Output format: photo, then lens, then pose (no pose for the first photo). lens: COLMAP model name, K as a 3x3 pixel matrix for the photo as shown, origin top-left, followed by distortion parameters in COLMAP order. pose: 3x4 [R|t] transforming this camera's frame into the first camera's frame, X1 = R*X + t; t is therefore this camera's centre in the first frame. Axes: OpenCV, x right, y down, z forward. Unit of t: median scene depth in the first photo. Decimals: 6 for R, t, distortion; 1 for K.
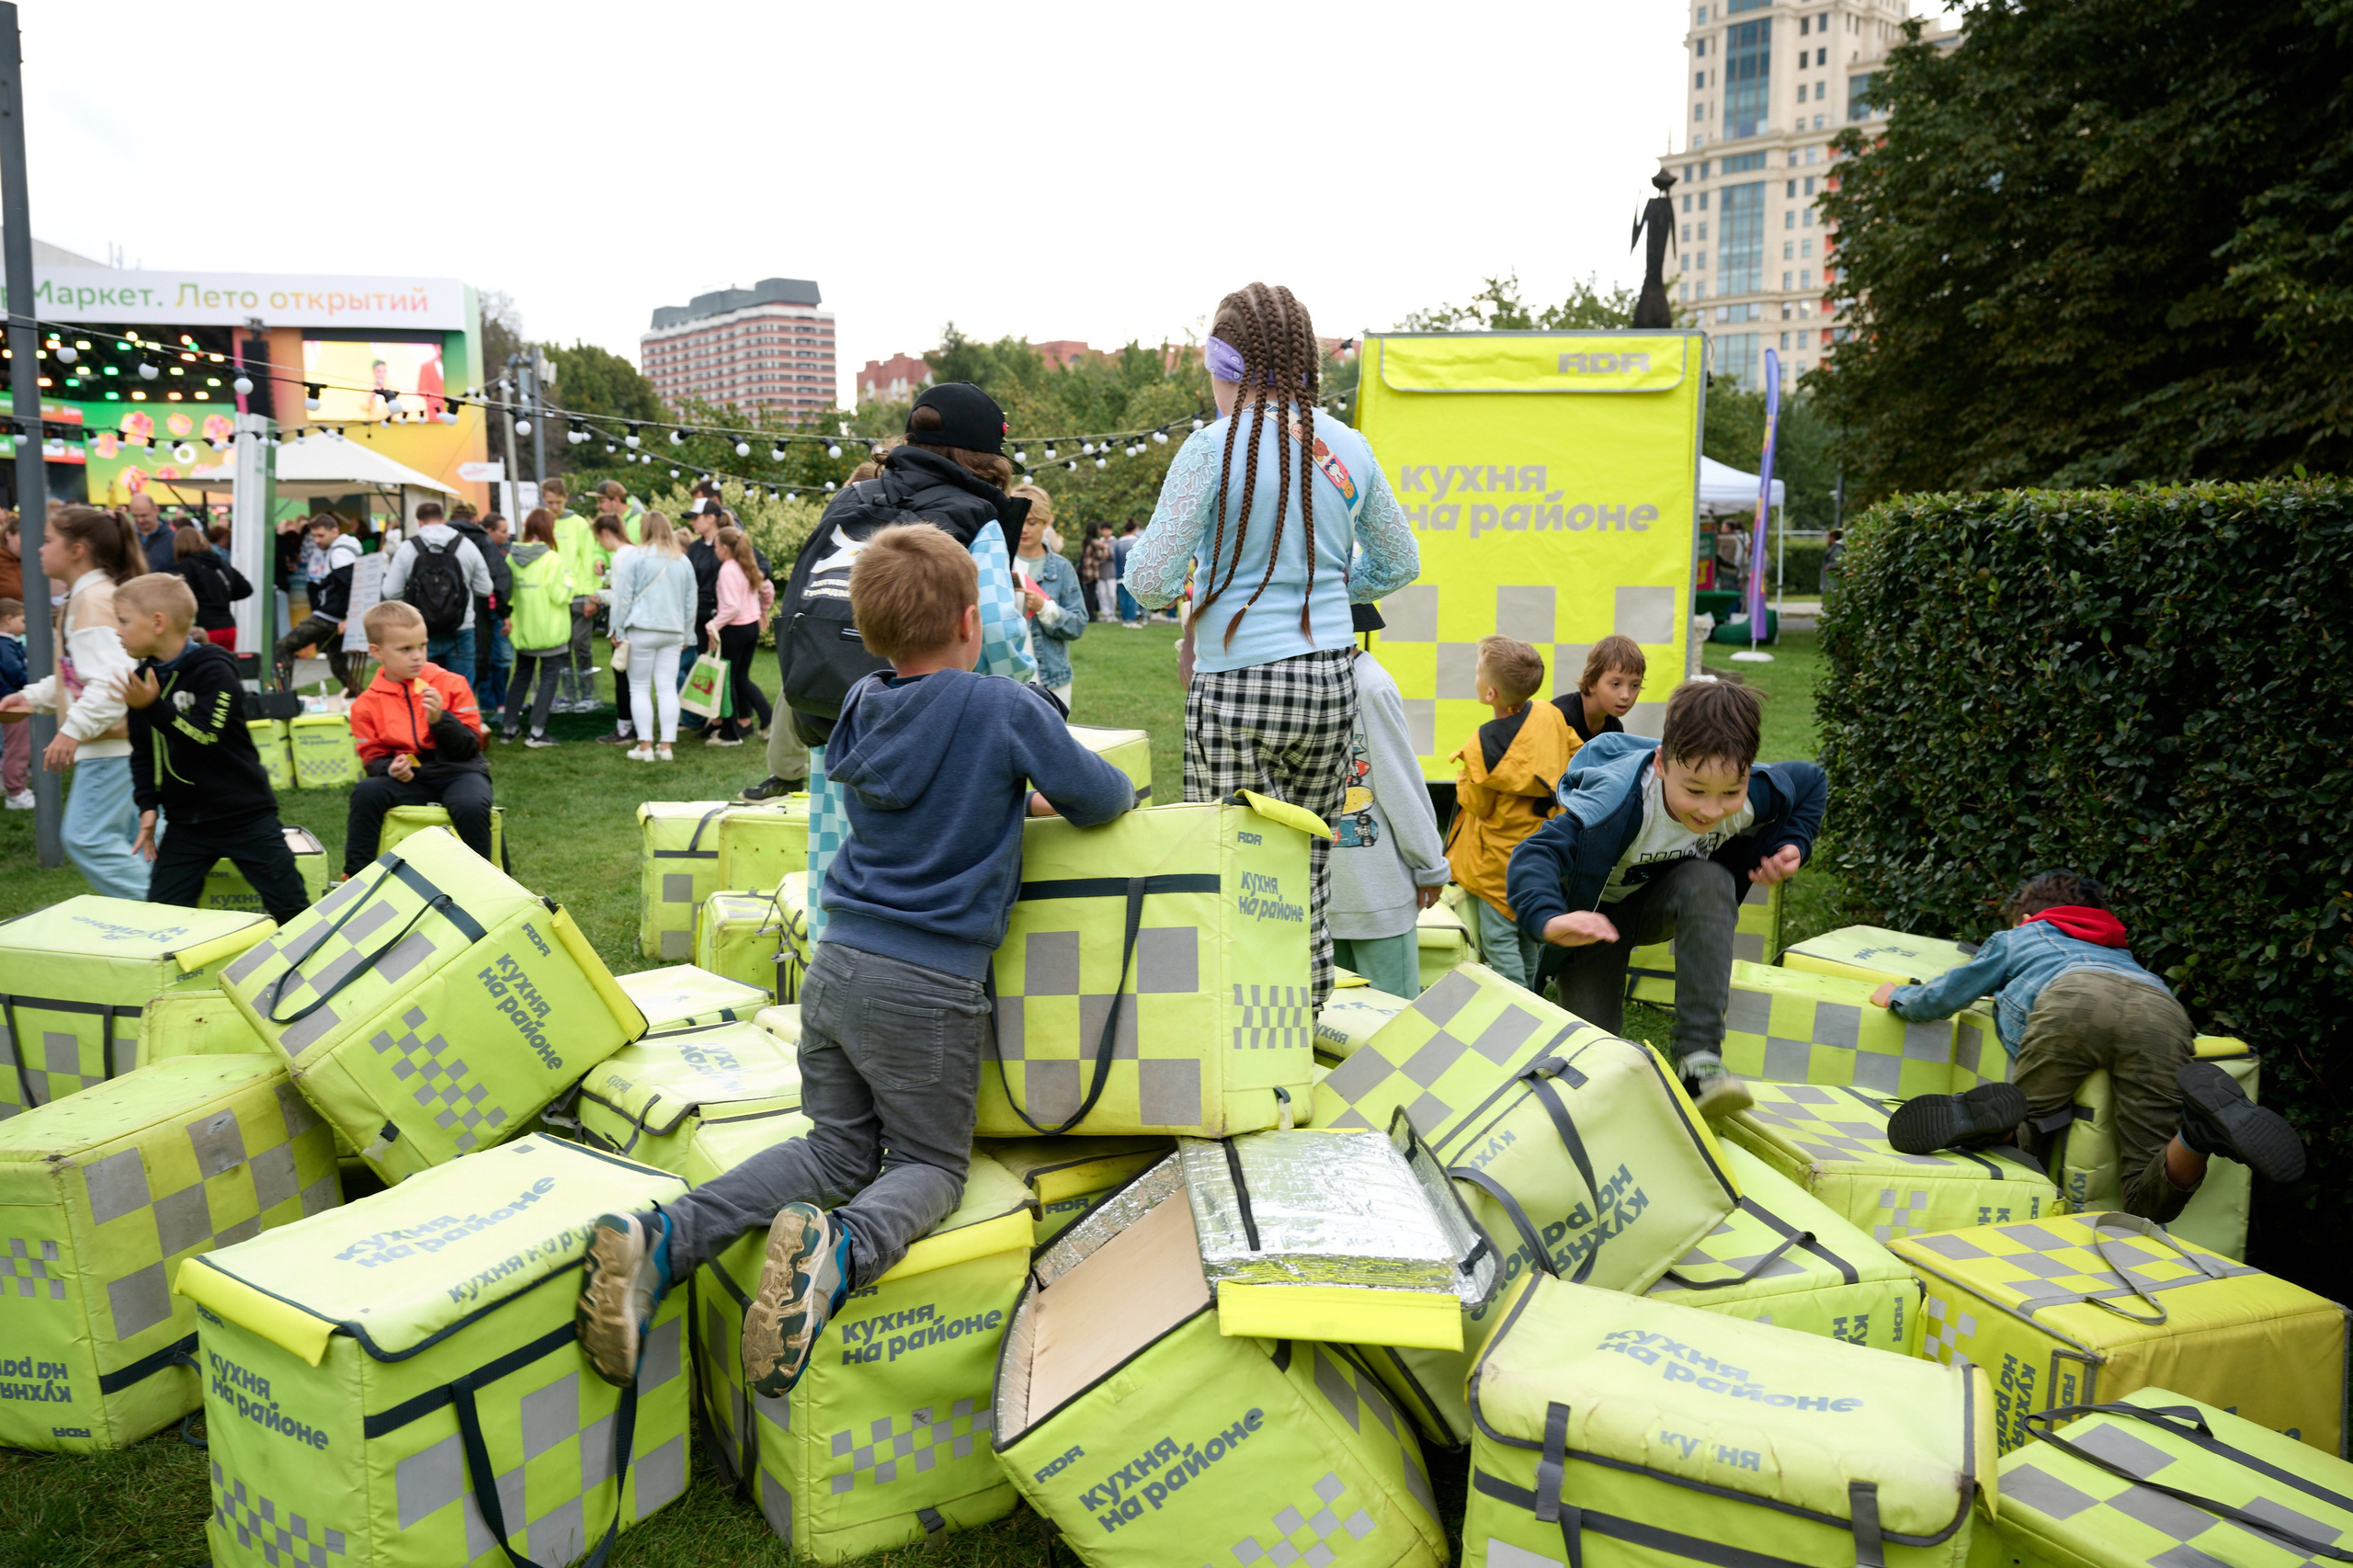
lens RADIAL K [[1899.9, 0, 1168.6], [0, 1899.9, 786.7], [0, 0, 1]] dist [0.002658, 0.005024]
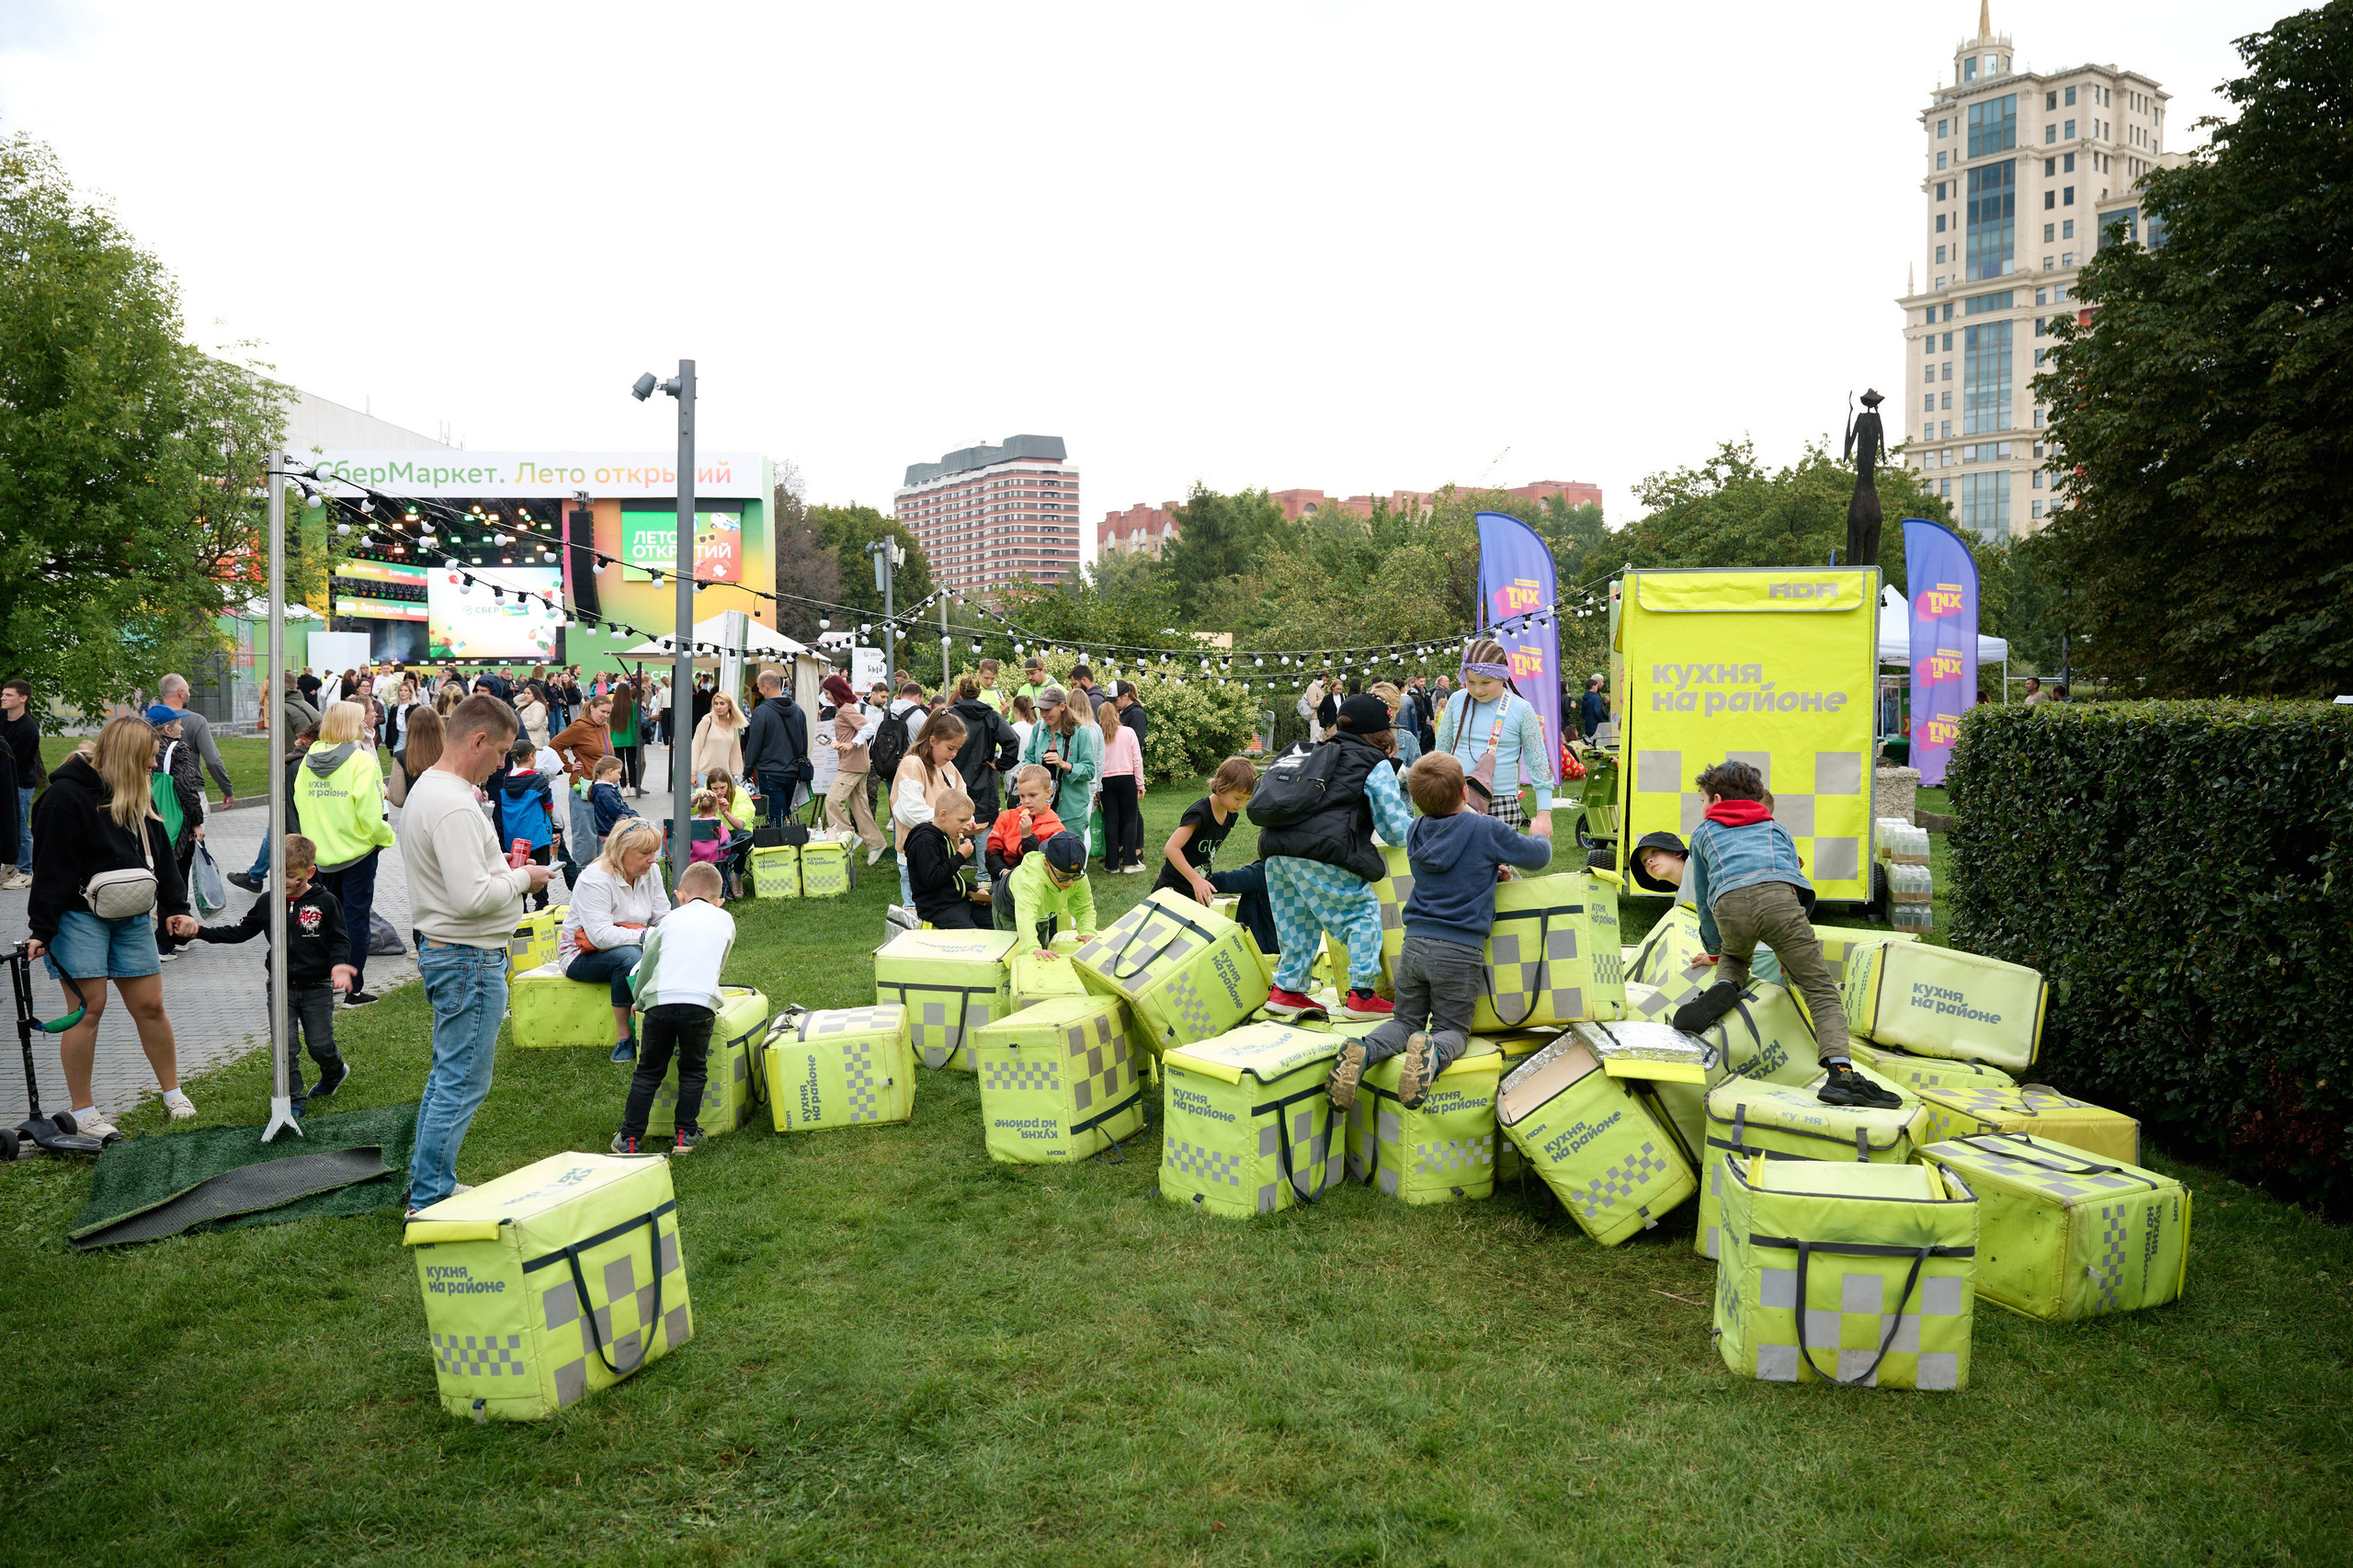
lens RADIAL K [[1899.9, 0, 1165.3], [0, 1899.9, 771.7], [0, 0, 1]] dist [0.002658, 0.005024]
pose [[0.992517, 0.002024, -0.122087, -0.061550], [-0.012011, 0.996632, -0.081121, 0.025166], [0.121512, 0.081980, 0.989199, -0.408078]]
